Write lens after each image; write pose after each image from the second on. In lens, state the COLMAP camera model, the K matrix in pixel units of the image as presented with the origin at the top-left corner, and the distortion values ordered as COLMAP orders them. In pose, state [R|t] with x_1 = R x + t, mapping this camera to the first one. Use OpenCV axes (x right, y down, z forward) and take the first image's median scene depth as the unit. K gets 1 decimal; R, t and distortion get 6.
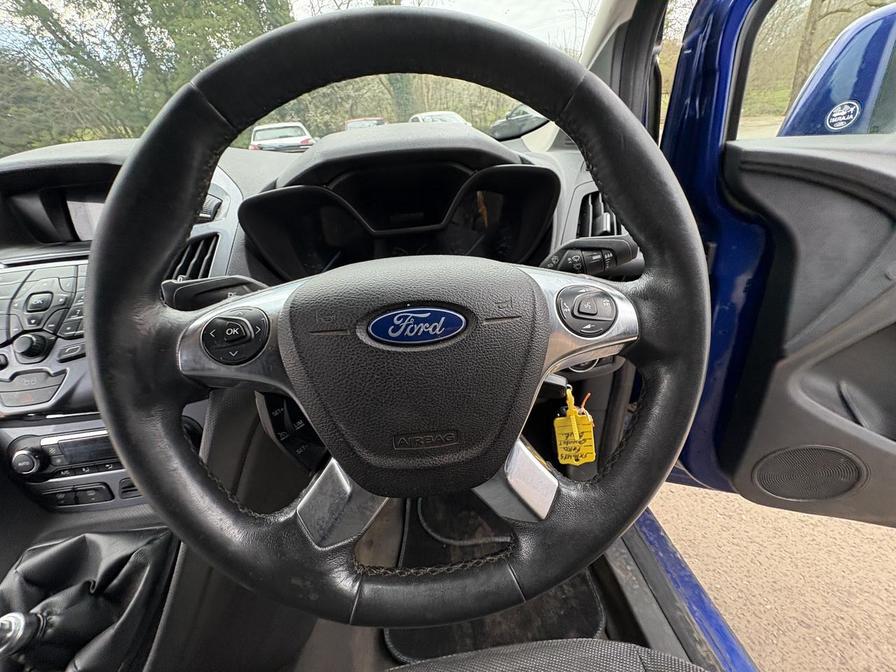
lens RADIAL K [[361.9, 0, 447.2], [0, 361.9, 334.1], [0, 0, 1]] dist [-0.001534, 0.000564]
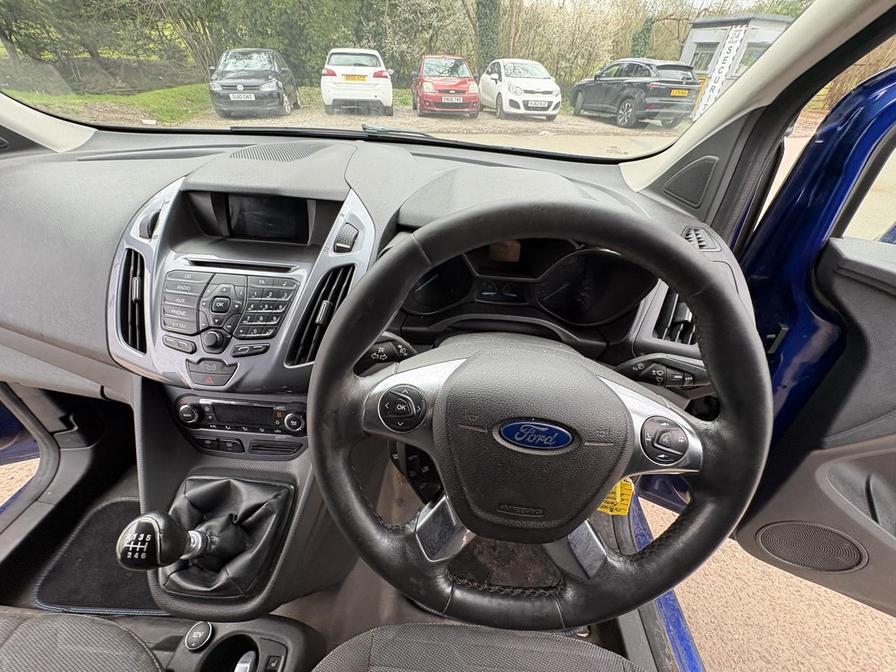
lens RADIAL K [[360.8, 0, 447.1], [0, 360.8, 334.4], [0, 0, 1]] dist [0.000048, -0.000303]
pose [[0.976683, 0.203481, -0.068448, -0.208092], [-0.194009, 0.973076, 0.124431, -0.261729], [0.091924, -0.108250, 0.989865, -0.173219]]
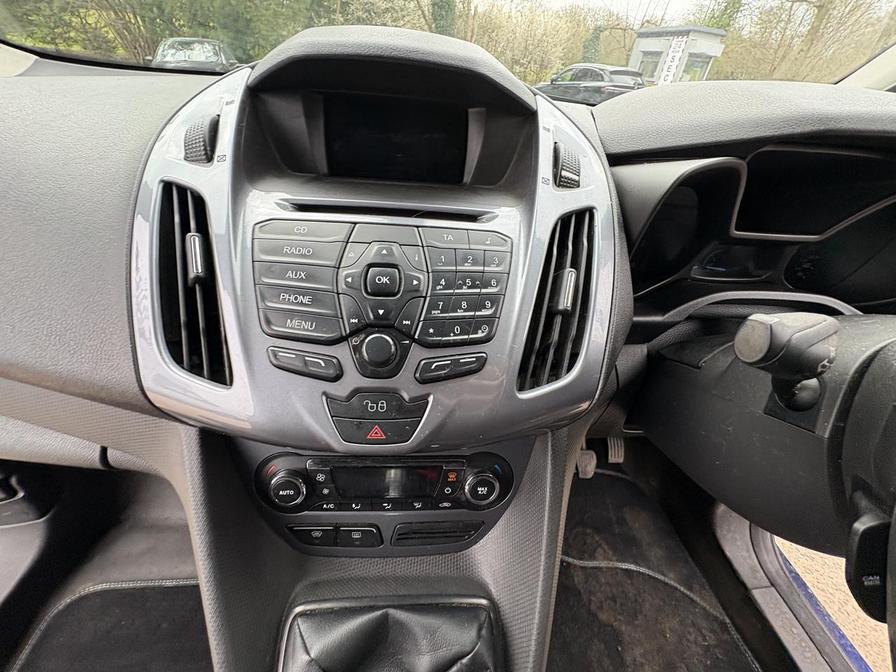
lens RADIAL K [[361.9, 0, 447.2], [0, 361.9, 334.1], [0, 0, 1]] dist [-0.001534, 0.000564]
pose [[0.986703, 0.159413, 0.031707, -0.890098], [-0.161756, 0.982187, 0.095624, -0.065067], [-0.015898, -0.099481, 0.994912, 0.301652]]
